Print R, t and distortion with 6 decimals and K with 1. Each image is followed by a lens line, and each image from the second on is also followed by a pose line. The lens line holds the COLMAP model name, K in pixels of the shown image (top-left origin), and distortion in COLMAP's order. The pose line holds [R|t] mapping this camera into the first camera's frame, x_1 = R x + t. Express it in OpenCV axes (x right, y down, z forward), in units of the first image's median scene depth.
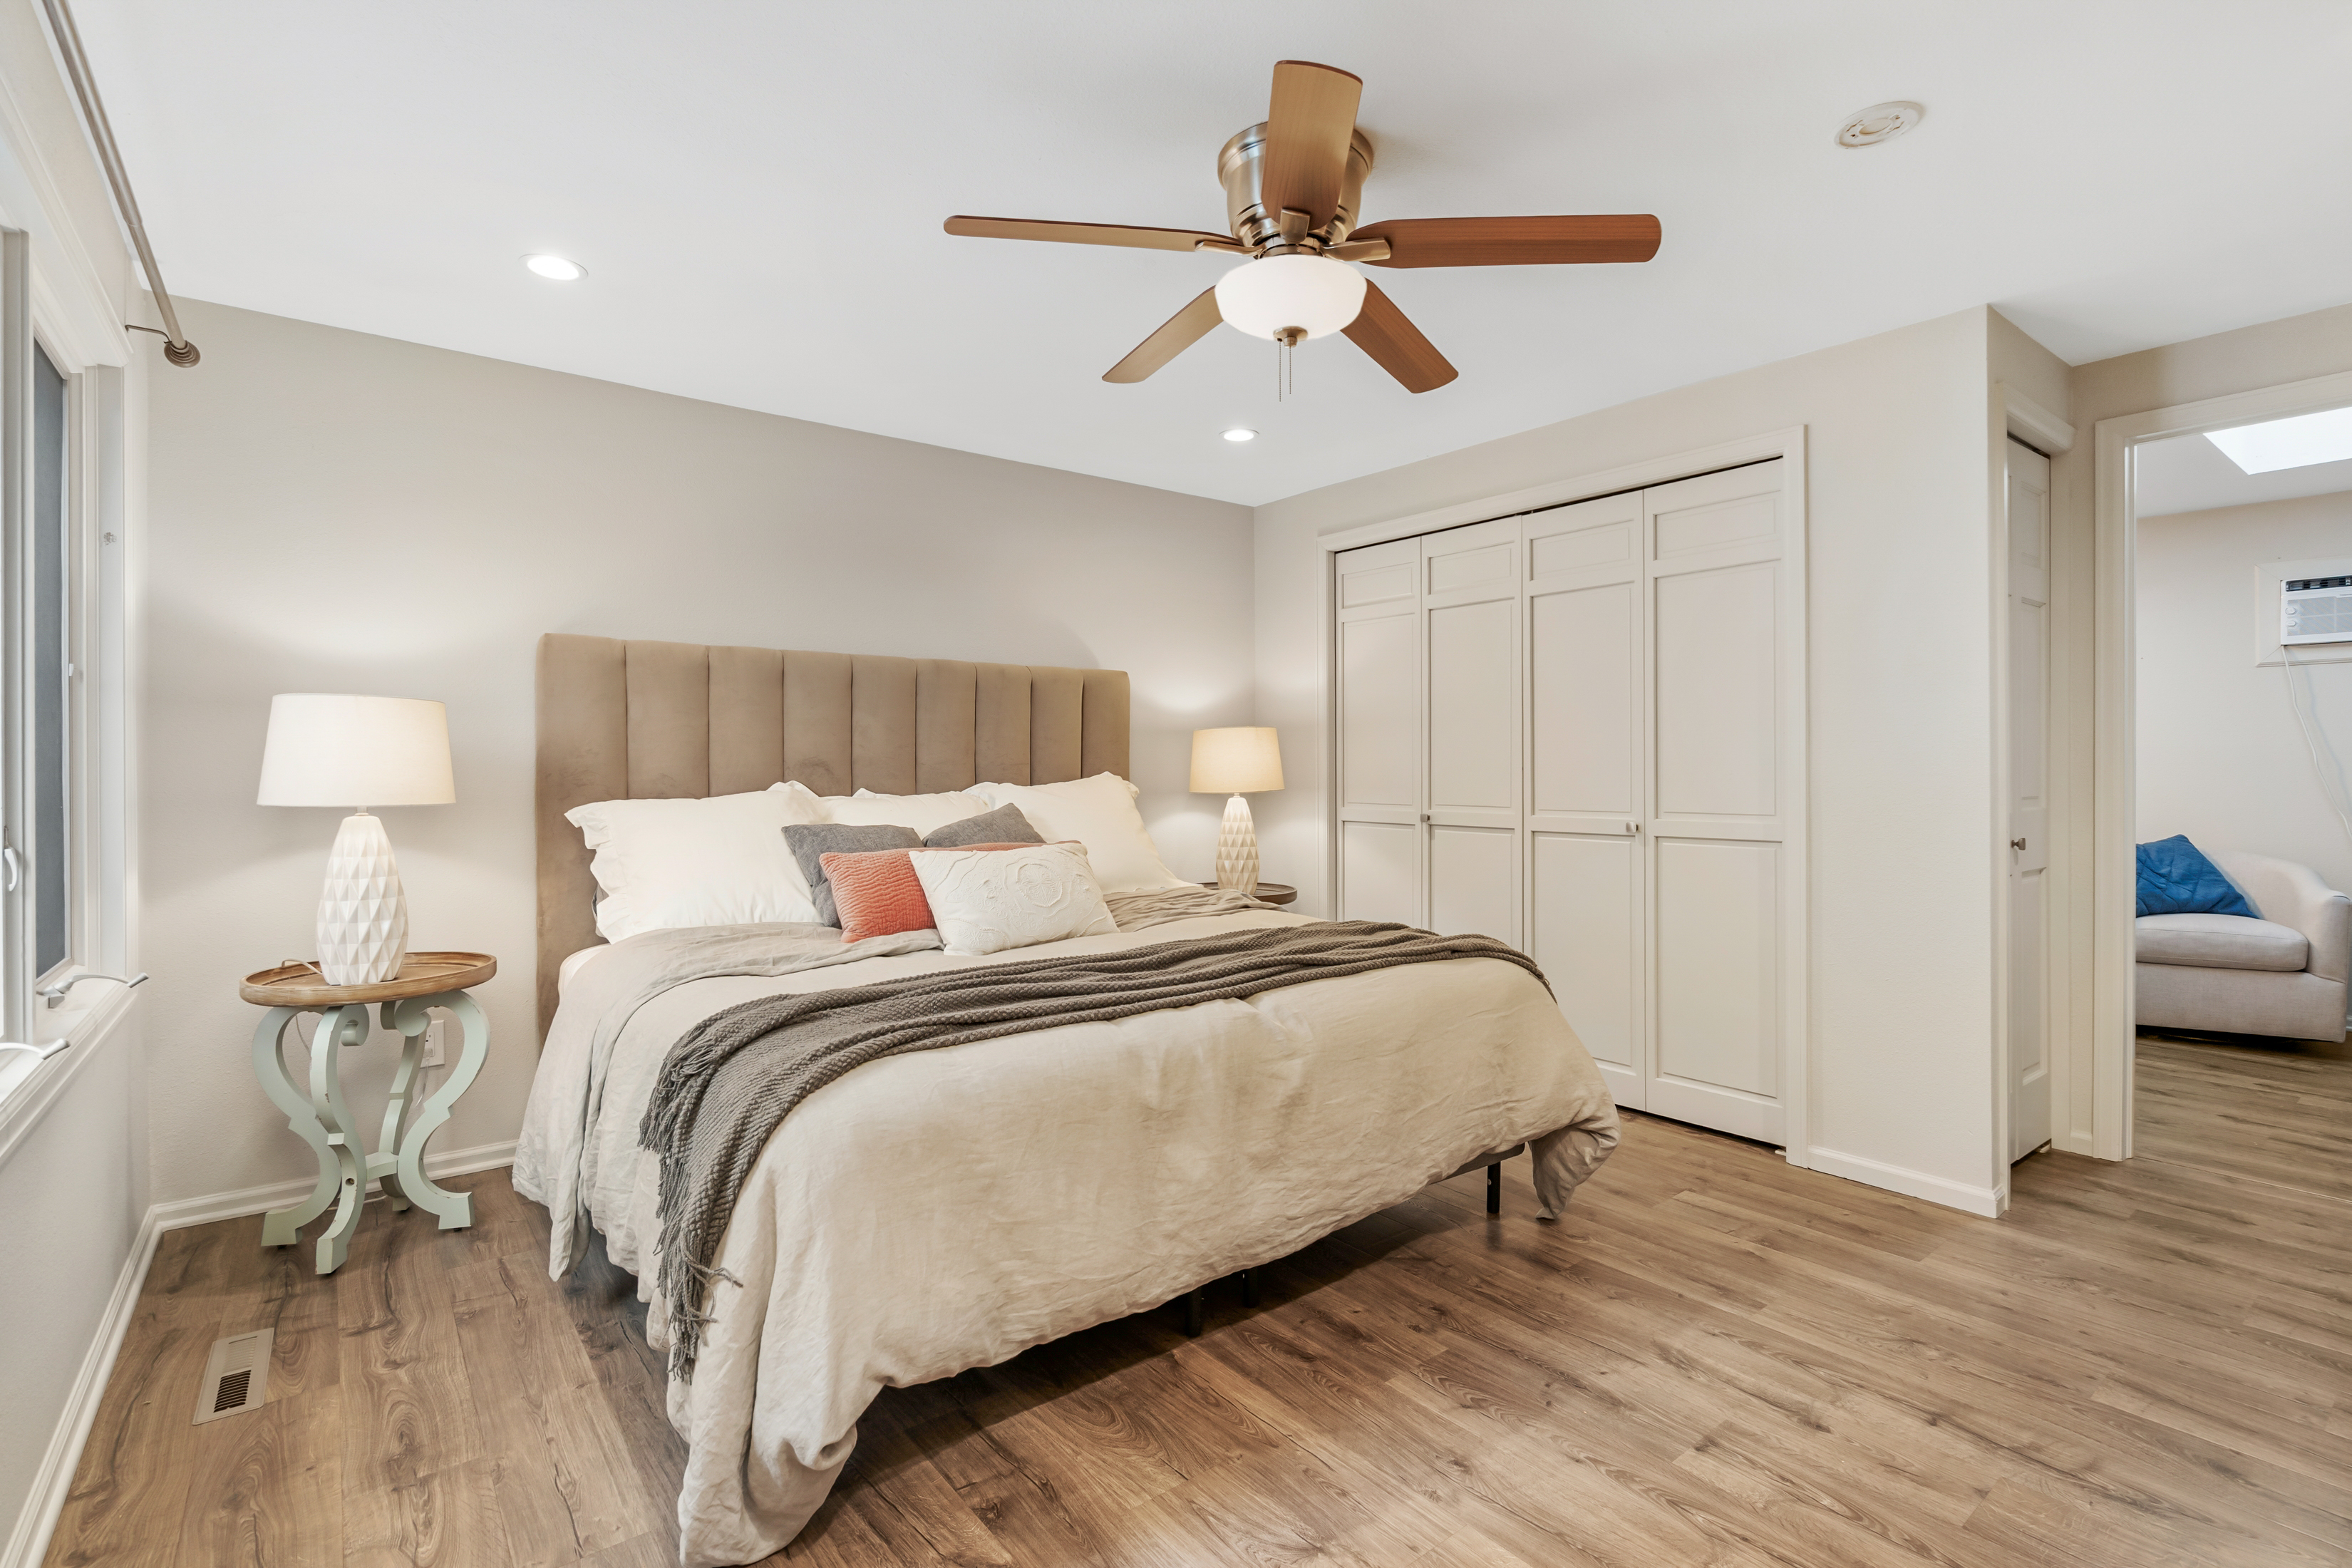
lens RADIAL K [[1088.5, 0, 1175.7], [0, 1088.5, 770.5], [0, 0, 1]] dist [0.001130, 0.000323]
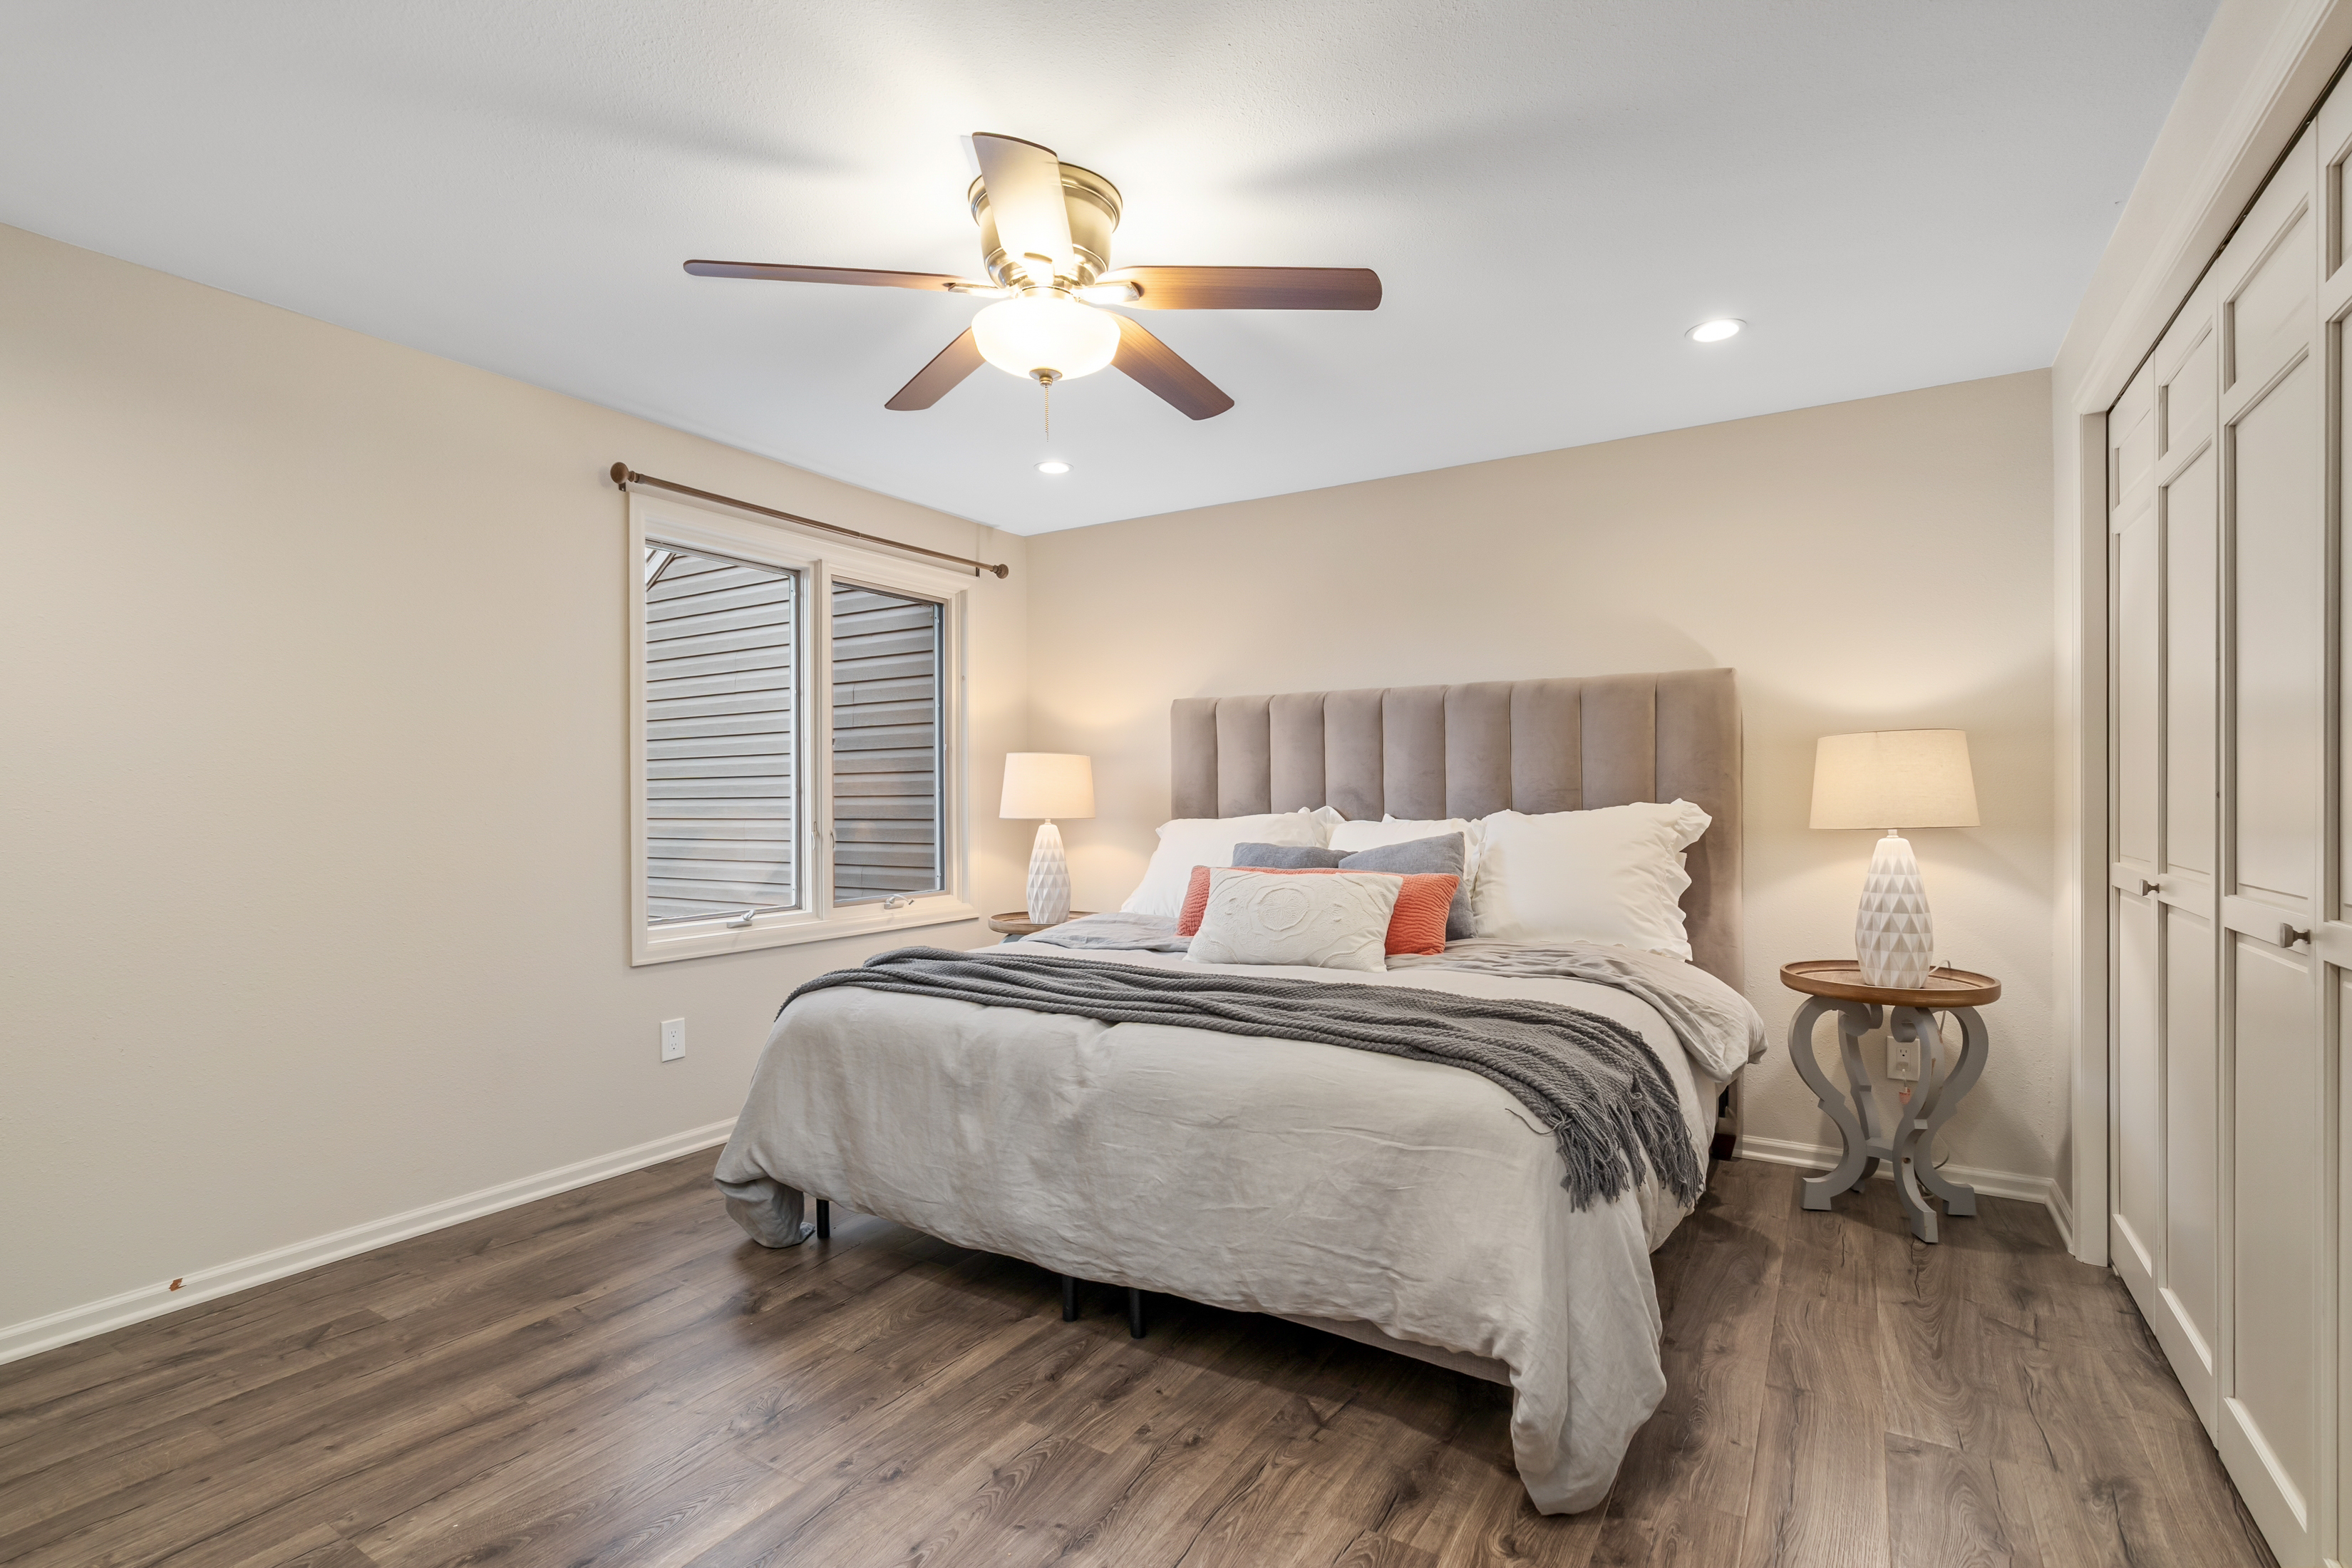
lens RADIAL K [[1091.4, 0, 1170.8], [0, 1091.4, 799.0], [0, 0, 1]] dist [-0.002032, 0.000054]
pose [[0.343250, 0.002879, -0.939240, 1.013880], [0.001055, 0.999993, 0.003451, -0.003288], [0.939243, -0.002175, 0.343245, 0.687994]]
